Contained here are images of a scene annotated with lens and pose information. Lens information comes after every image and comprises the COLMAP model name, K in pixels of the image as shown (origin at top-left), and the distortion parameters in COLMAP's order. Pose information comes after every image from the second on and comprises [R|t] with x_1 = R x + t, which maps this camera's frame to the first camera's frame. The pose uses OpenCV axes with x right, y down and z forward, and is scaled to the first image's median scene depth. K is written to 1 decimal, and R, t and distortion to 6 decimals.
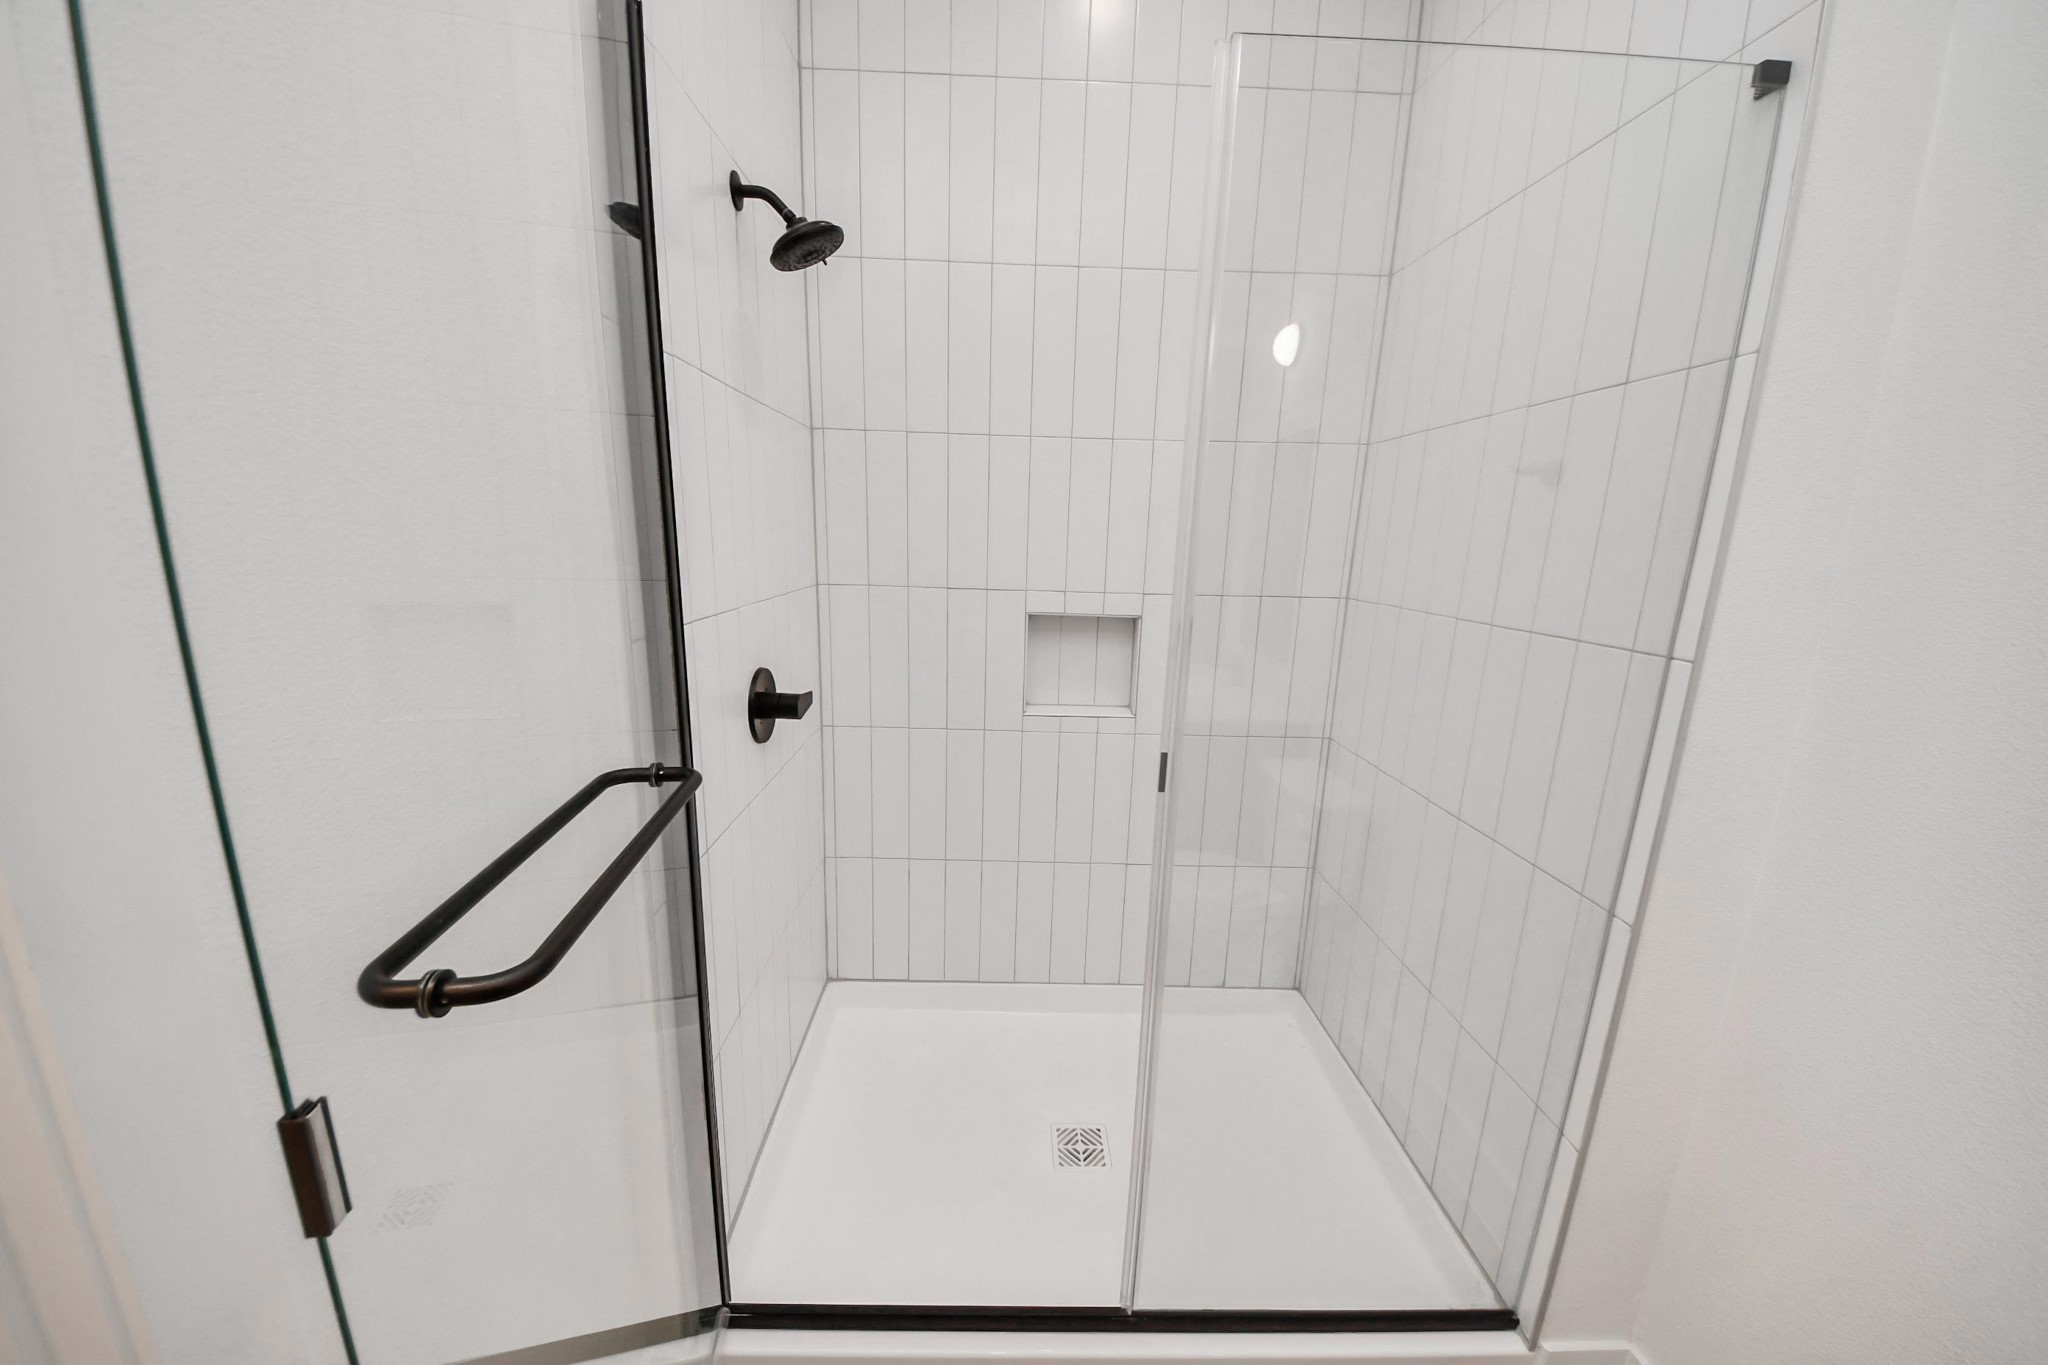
lens RADIAL K [[724.7, 0, 1017.6], [0, 724.7, 687.2], [0, 0, 1]] dist [0.000289, -0.000040]
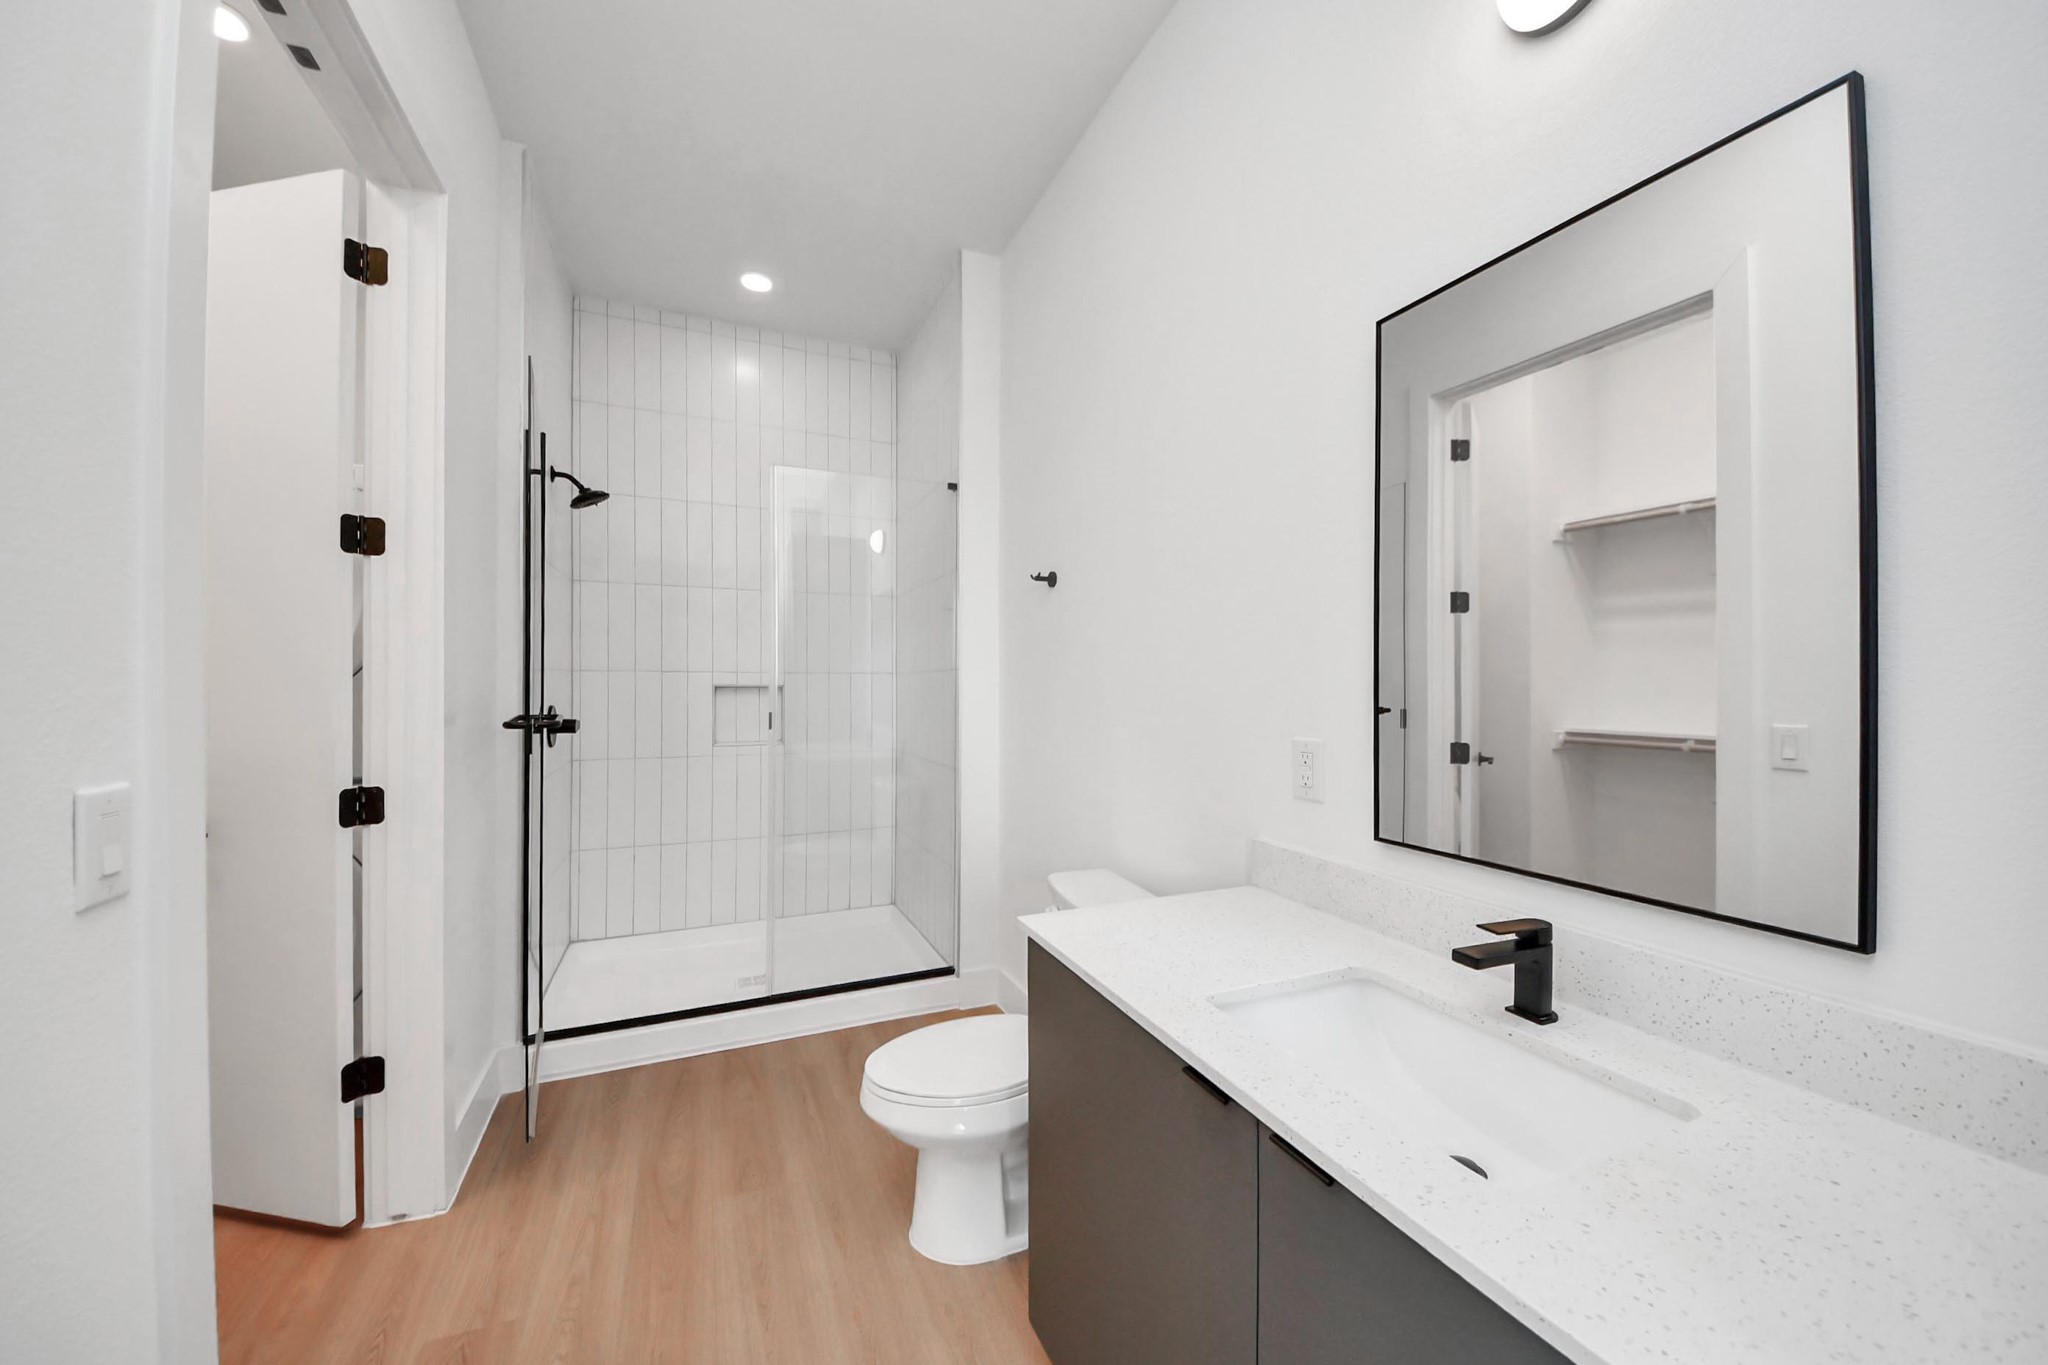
lens RADIAL K [[716.9, 0, 1025.8], [0, 716.9, 677.3], [0, 0, 1]] dist [0.000243, -0.000006]
pose [[0.920936, -0.024924, 0.388915, 0.035465], [0.106283, 0.976187, -0.189113, 0.275369], [-0.374940, 0.215496, 0.901655, -0.803908]]
